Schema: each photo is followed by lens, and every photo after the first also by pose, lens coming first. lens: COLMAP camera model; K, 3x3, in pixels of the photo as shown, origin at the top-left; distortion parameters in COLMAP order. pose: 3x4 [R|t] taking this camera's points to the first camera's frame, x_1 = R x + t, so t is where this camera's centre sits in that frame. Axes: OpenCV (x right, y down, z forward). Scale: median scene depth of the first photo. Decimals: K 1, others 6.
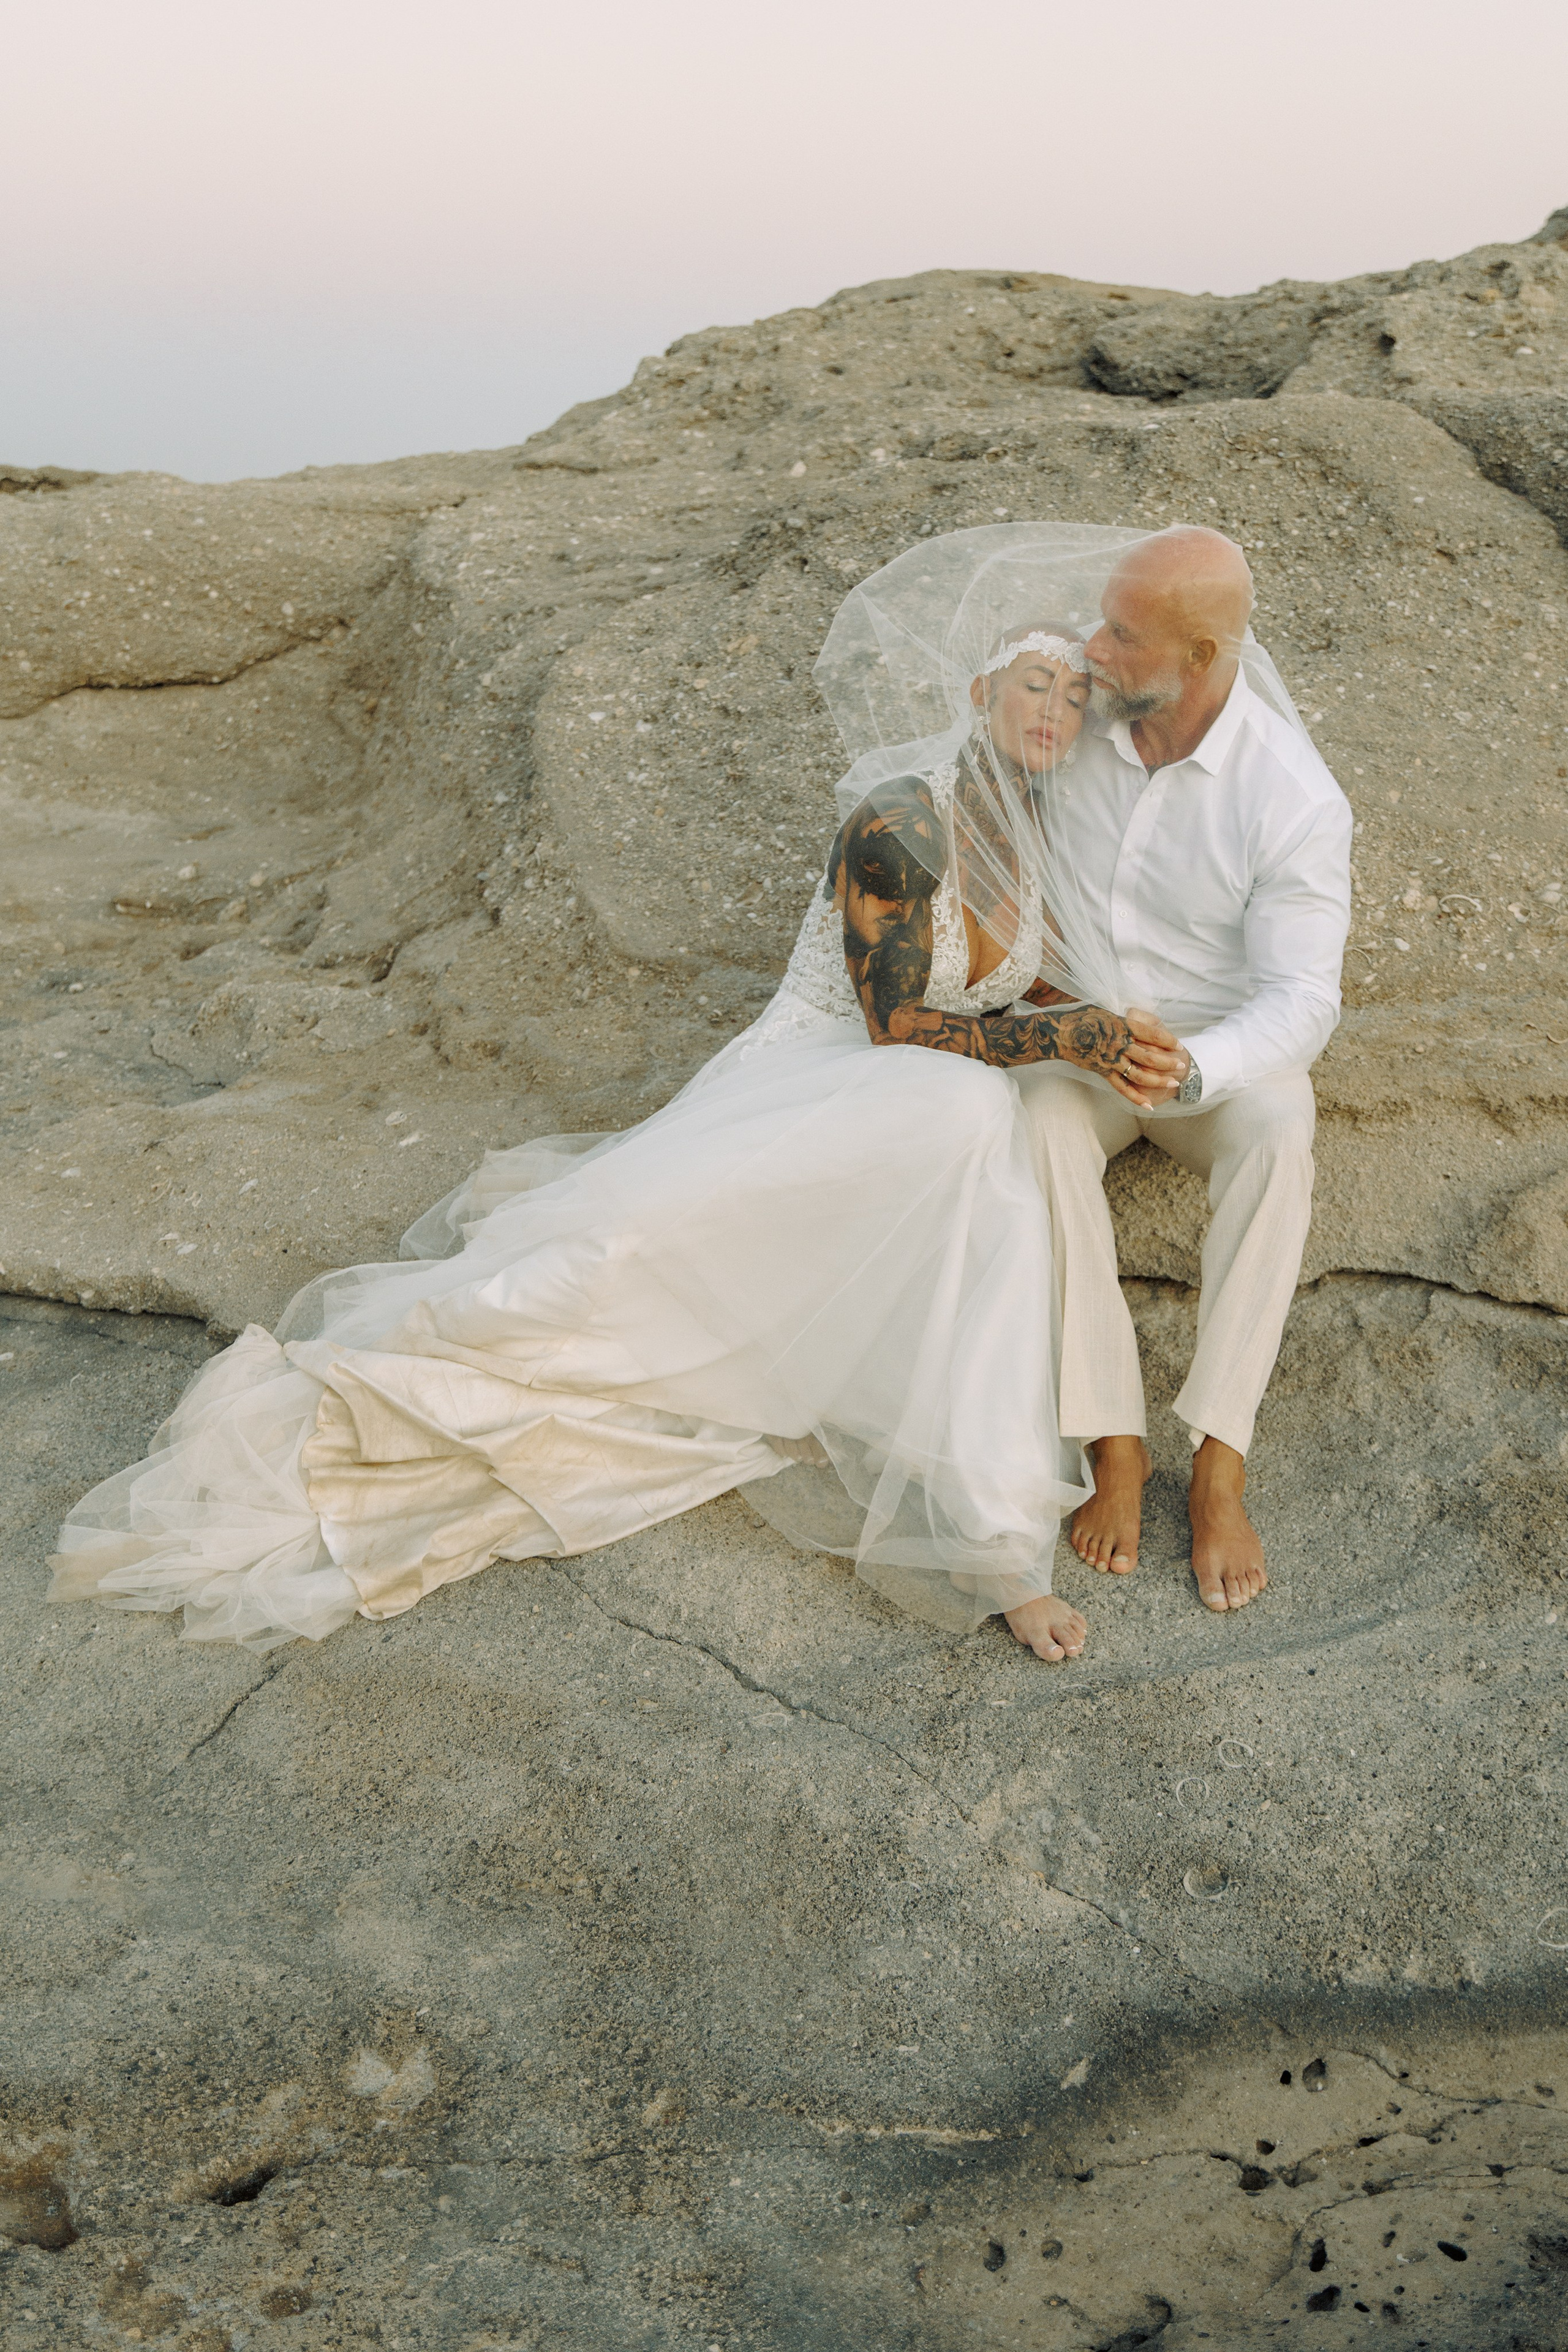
lens RADIAL K [[2309.5, 0, 794.5], [0, 2309.5, 1165.7], [0, 0, 1]] dist [-0.009686, 0.000000]
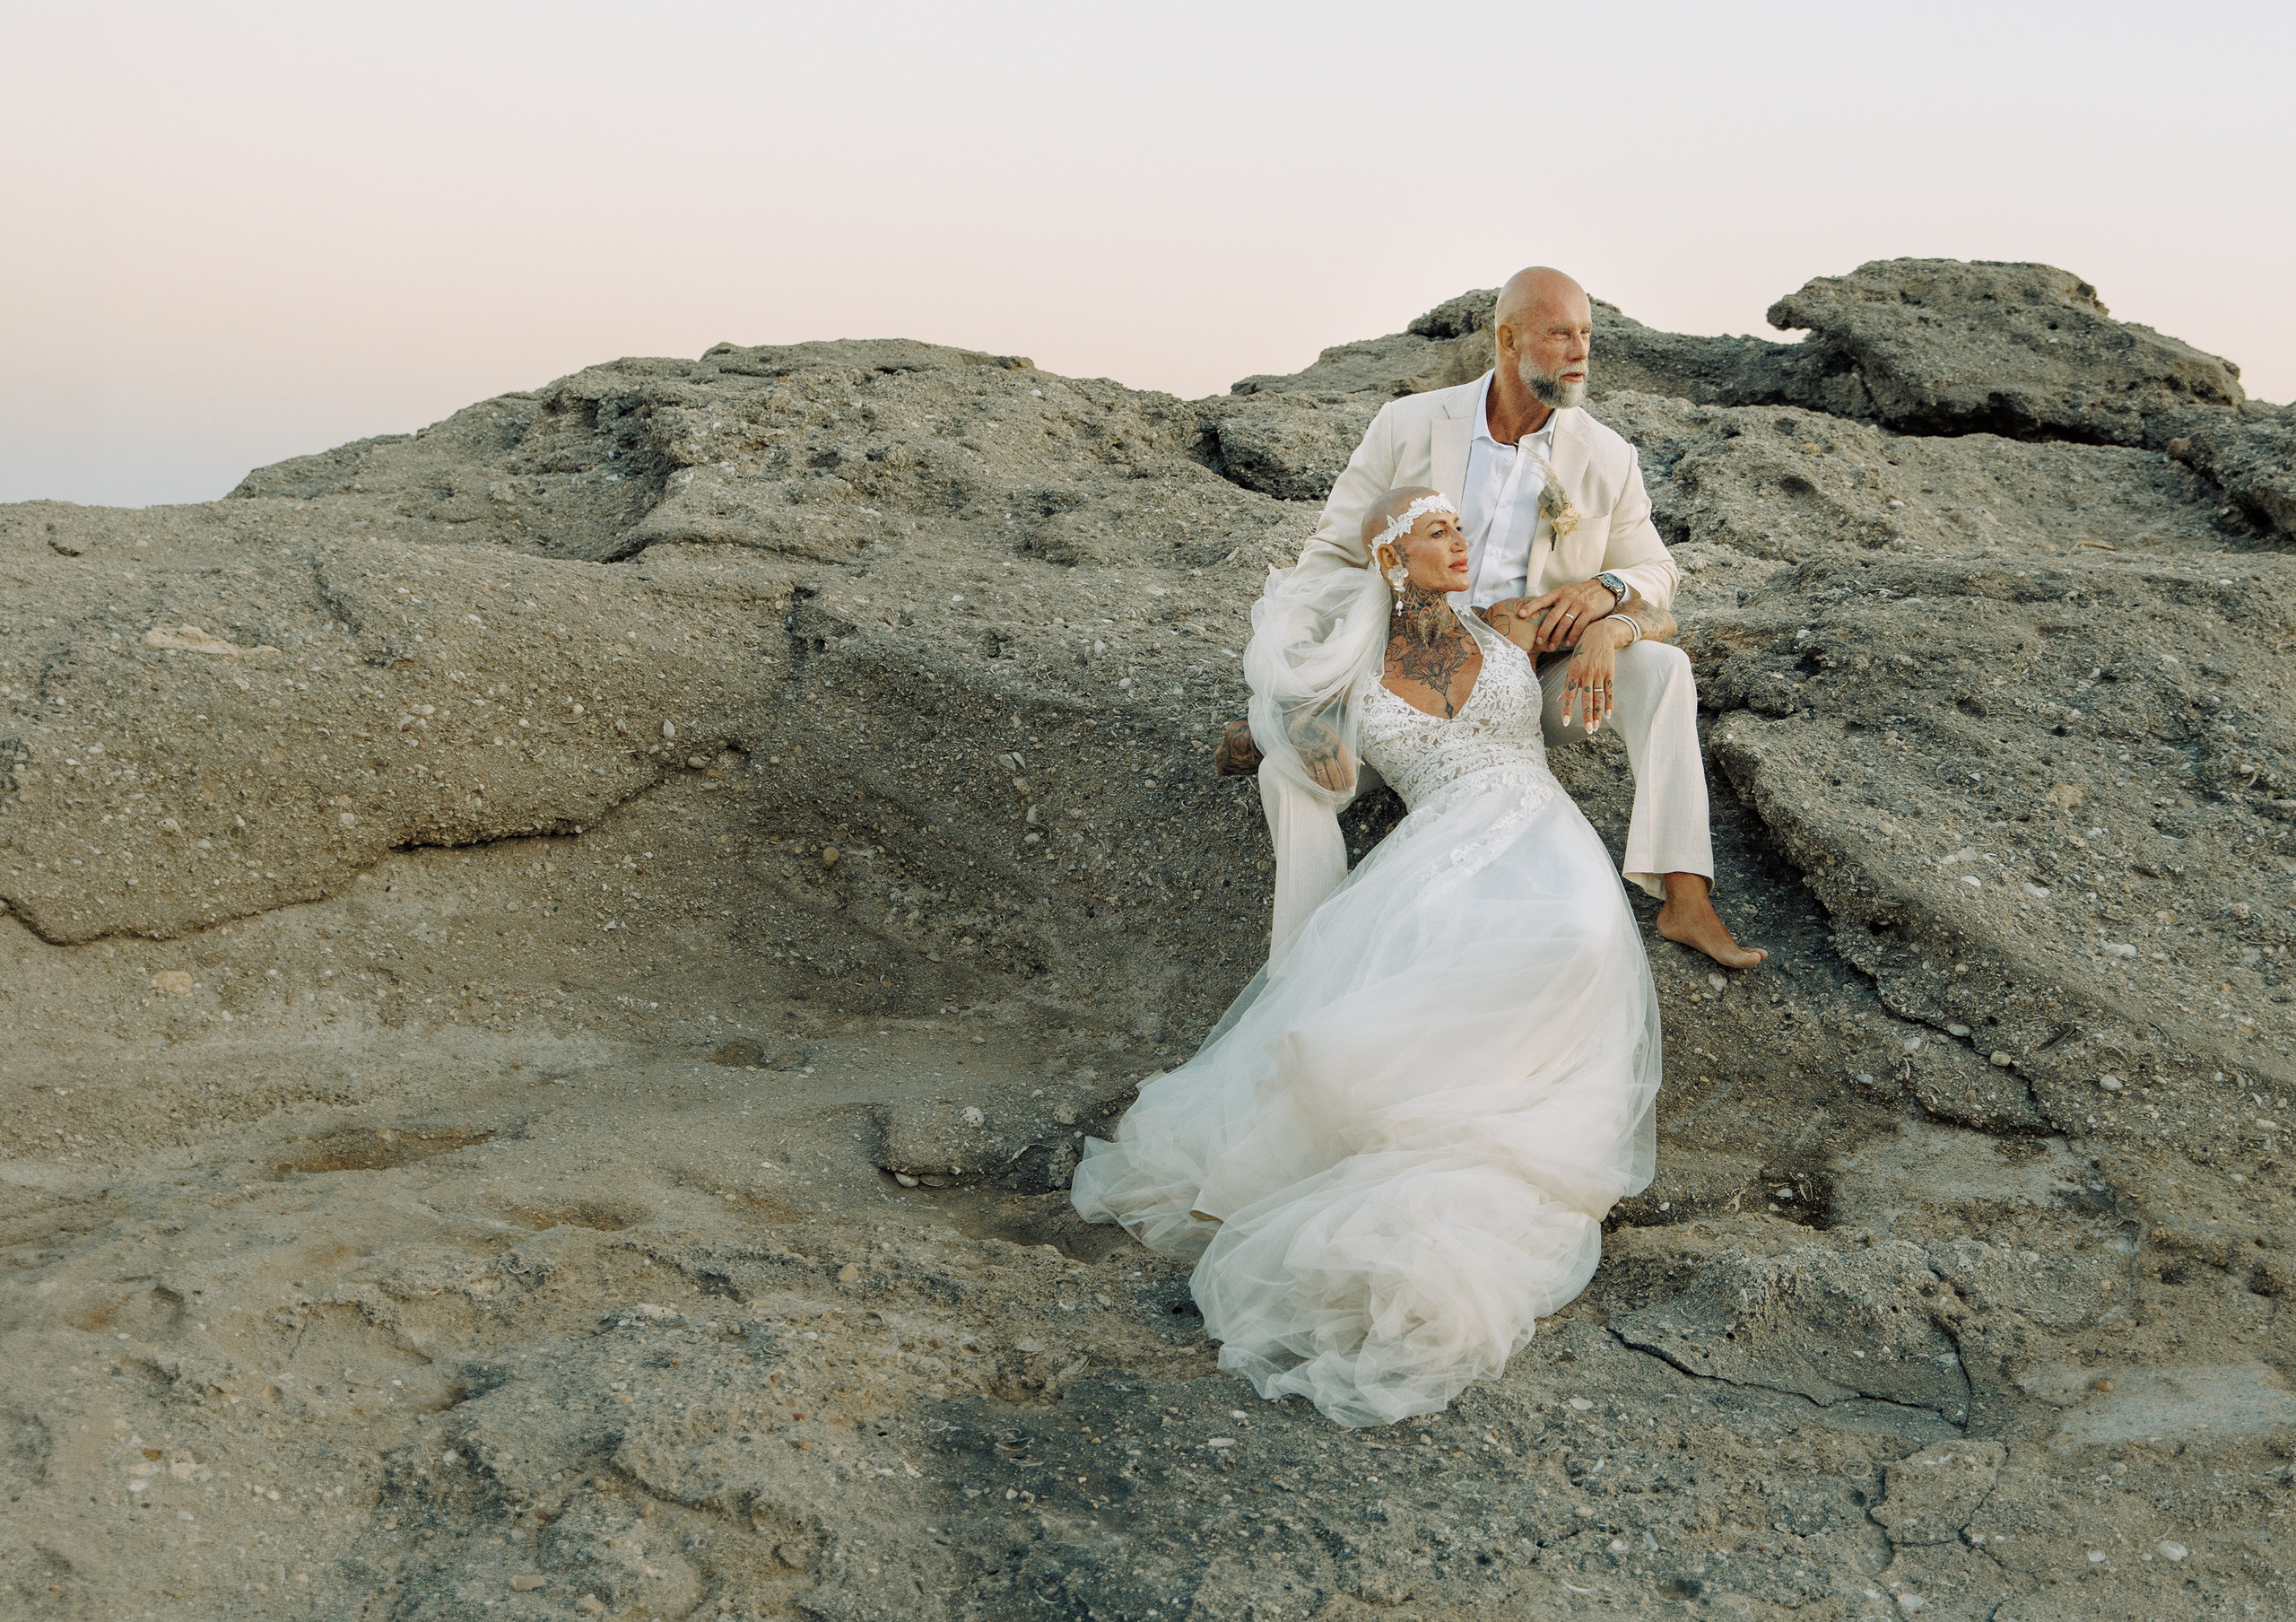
lens RADIAL K [[2364.6, 0, 1220.6], [0, 2364.6, 822.4], [0, 0, 1]] dist [0.013775, 0.000000]
pose [[0.735496, -0.032271, 0.676760, -0.595150], [0.148820, 0.982166, -0.114902, -0.105095], [-0.660983, 0.185225, 0.727182, 0.366741]]
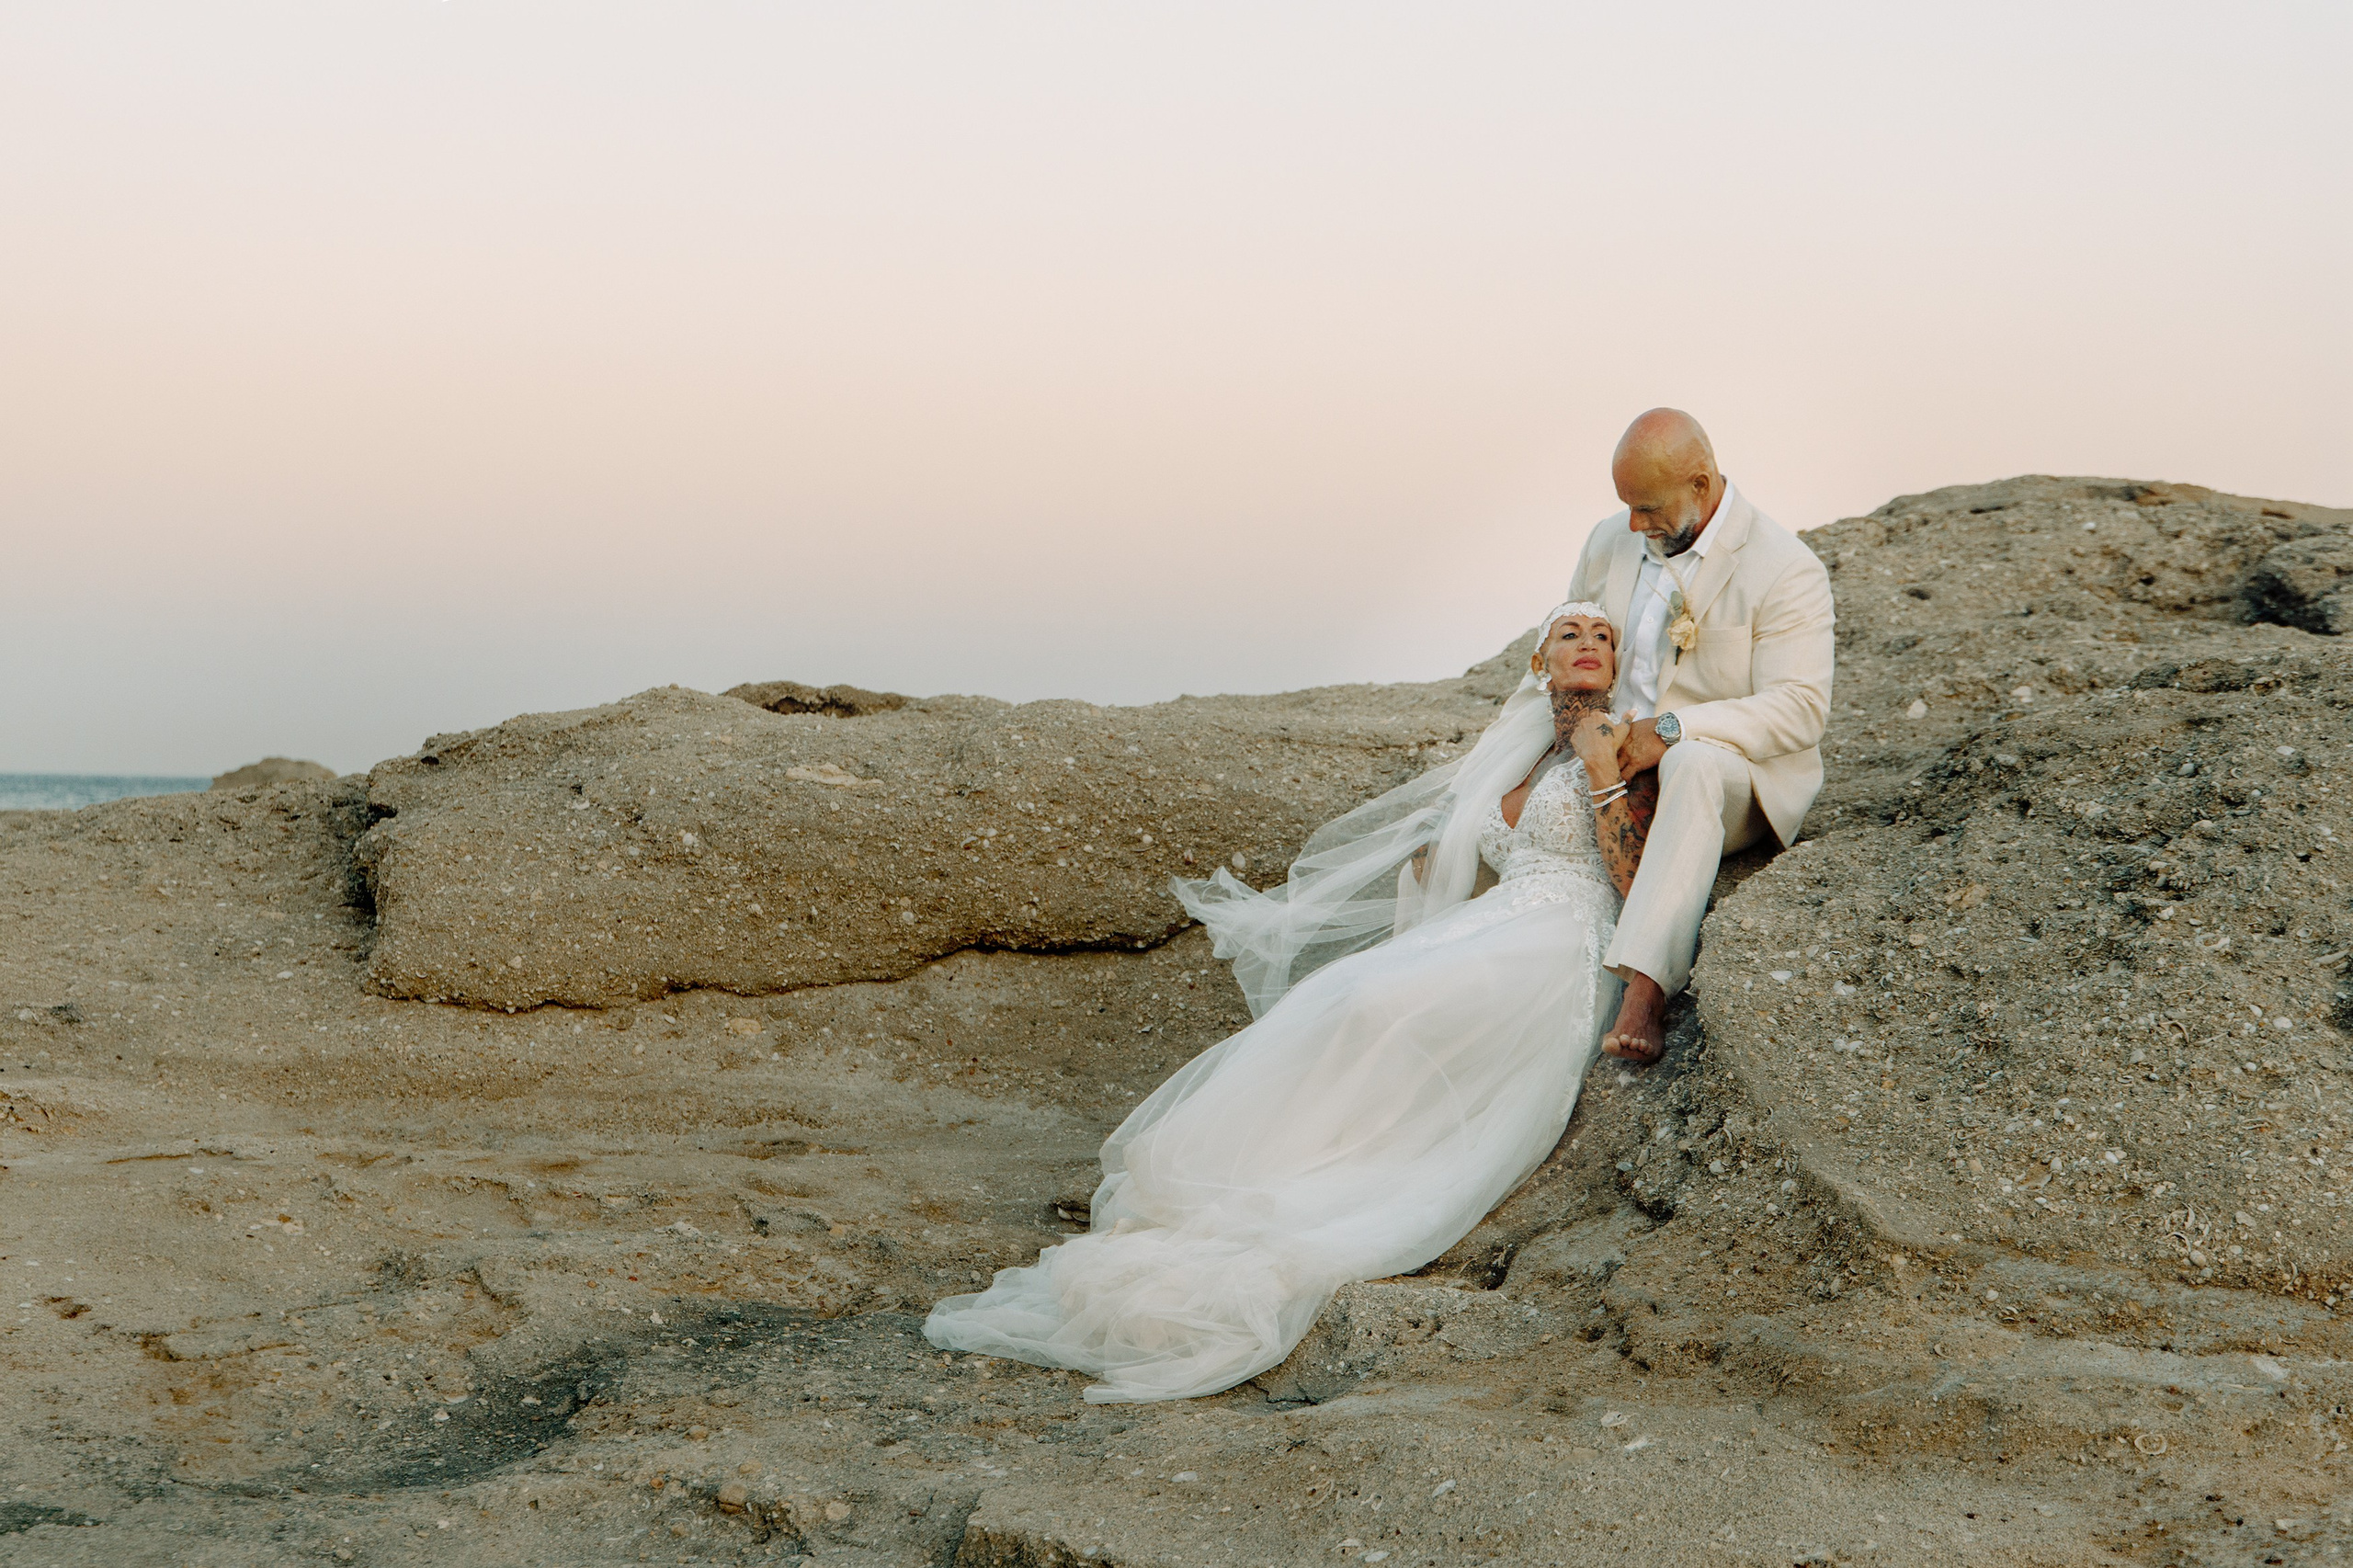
lens RADIAL K [[3549.0, 0, 1177.5], [0, 3549.0, 792.1], [0, 0, 1]] dist [-0.027054, 0.000000]
pose [[0.993130, 0.033746, -0.112044, -0.107455], [-0.063379, 0.960030, -0.272628, 0.066402], [0.098365, 0.277856, 0.955573, -0.159765]]
